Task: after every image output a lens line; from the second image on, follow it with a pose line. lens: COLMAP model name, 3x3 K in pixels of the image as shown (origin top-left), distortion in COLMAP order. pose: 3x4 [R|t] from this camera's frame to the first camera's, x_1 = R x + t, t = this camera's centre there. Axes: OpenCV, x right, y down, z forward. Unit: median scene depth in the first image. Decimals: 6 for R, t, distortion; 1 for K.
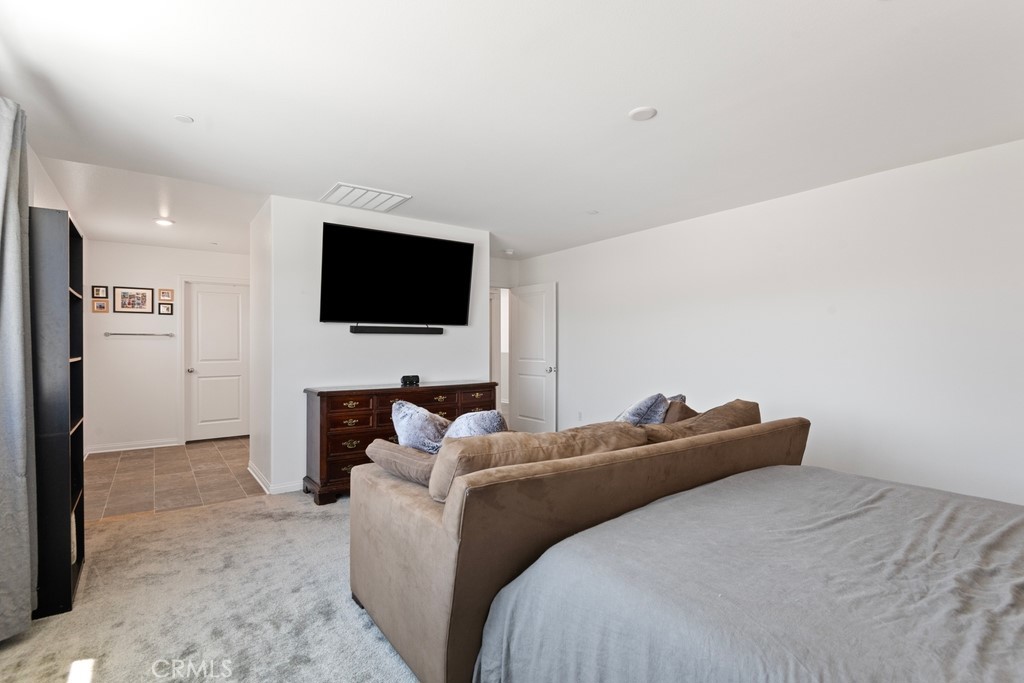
lens RADIAL K [[489.3, 0, 514.4], [0, 489.3, 344.9], [0, 0, 1]] dist [0.003143, -0.000117]
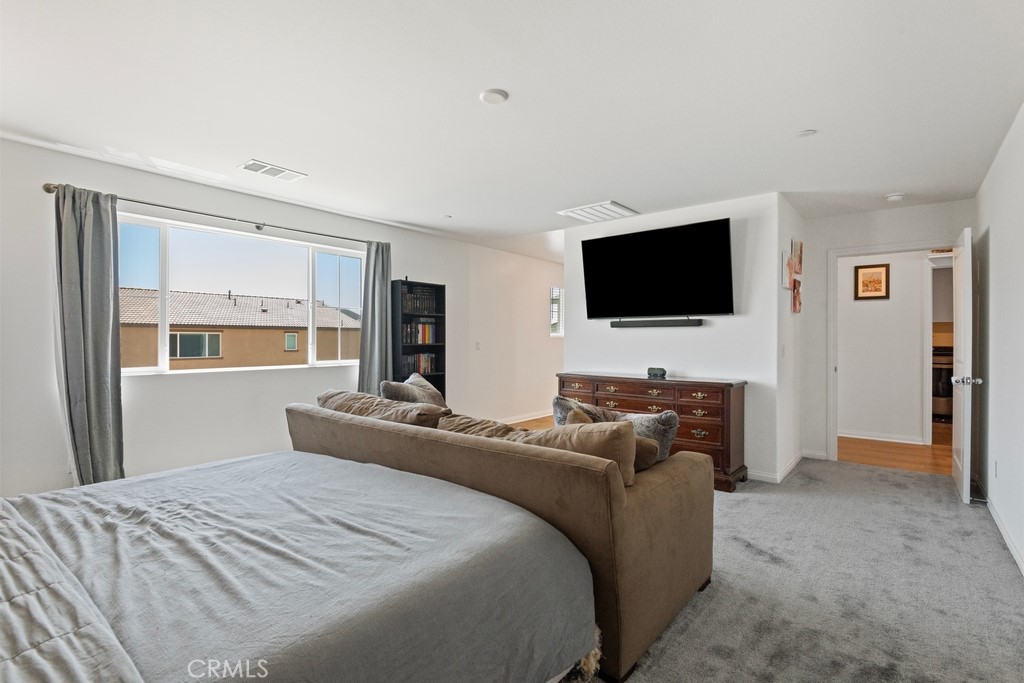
lens RADIAL K [[489.3, 0, 515.1], [0, 489.3, 341.7], [0, 0, 1]] dist [0.003143, -0.000117]
pose [[0.221843, 0.008847, -0.975042, 0.721653], [0.000432, 0.999958, 0.009171, -0.001124], [0.975082, -0.002455, 0.221829, 0.494570]]
